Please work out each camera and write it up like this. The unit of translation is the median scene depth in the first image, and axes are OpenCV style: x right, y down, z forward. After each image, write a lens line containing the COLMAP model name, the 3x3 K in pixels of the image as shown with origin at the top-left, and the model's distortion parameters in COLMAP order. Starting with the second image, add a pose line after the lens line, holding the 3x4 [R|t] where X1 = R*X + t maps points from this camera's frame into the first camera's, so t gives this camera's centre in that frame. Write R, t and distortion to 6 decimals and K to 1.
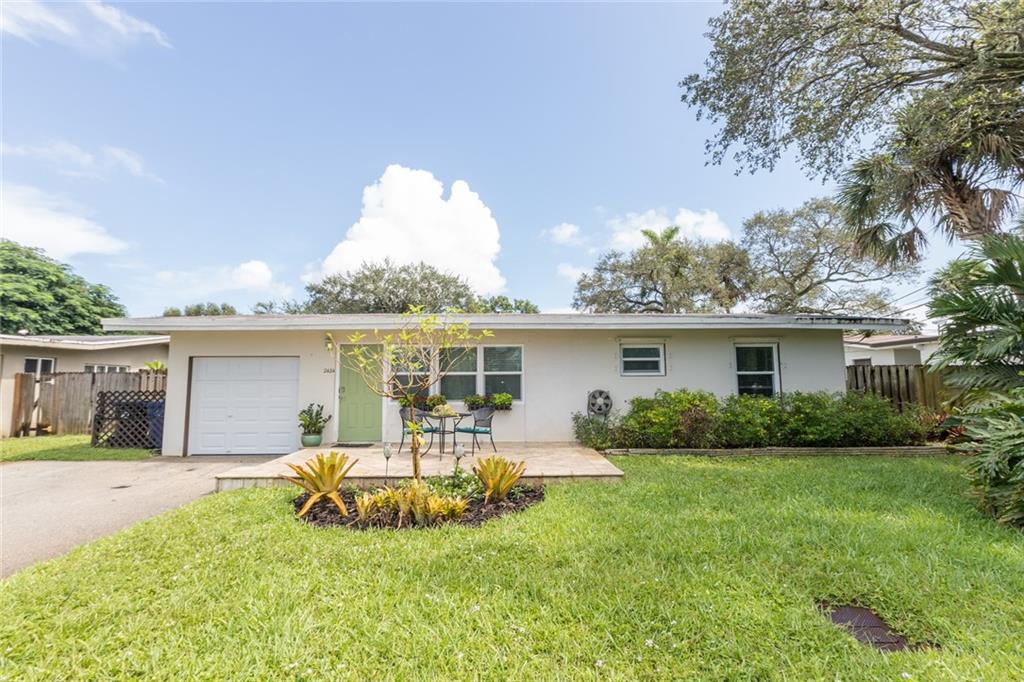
lens RADIAL K [[456.7, 0, 506.8], [0, 456.7, 341.2], [0, 0, 1]] dist [-0.001841, -0.000371]
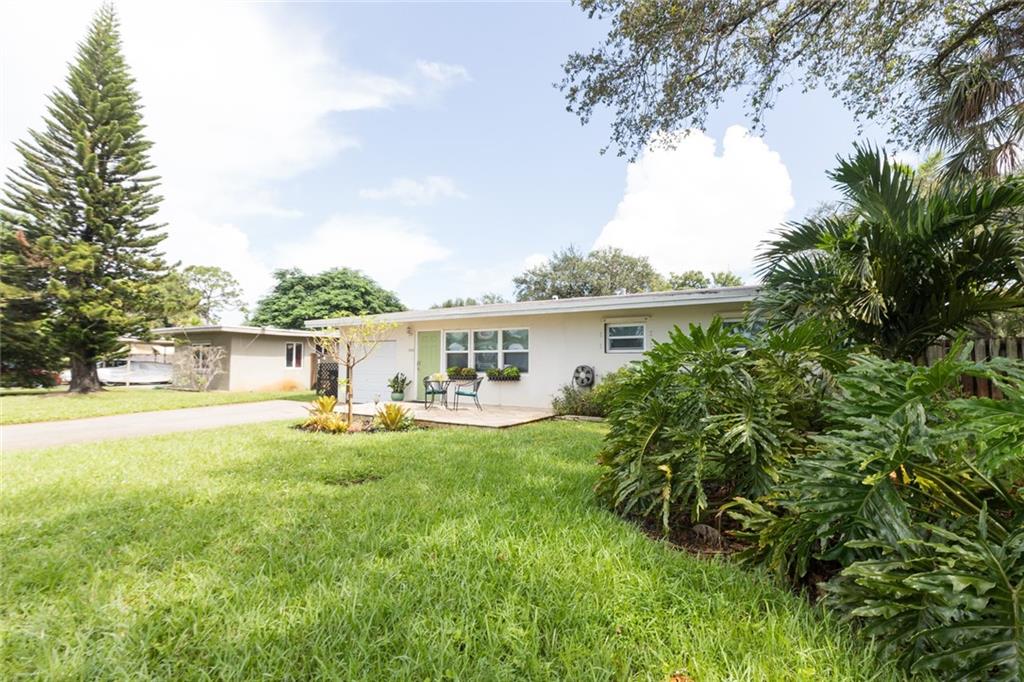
lens RADIAL K [[463.5, 0, 508.0], [0, 463.5, 341.0], [0, 0, 1]] dist [-0.000913, 0.000296]
pose [[0.835261, -0.019717, -0.549500, 0.663428], [0.046330, 0.998327, 0.034602, -0.002180], [0.547899, -0.054360, 0.834777, -0.060218]]
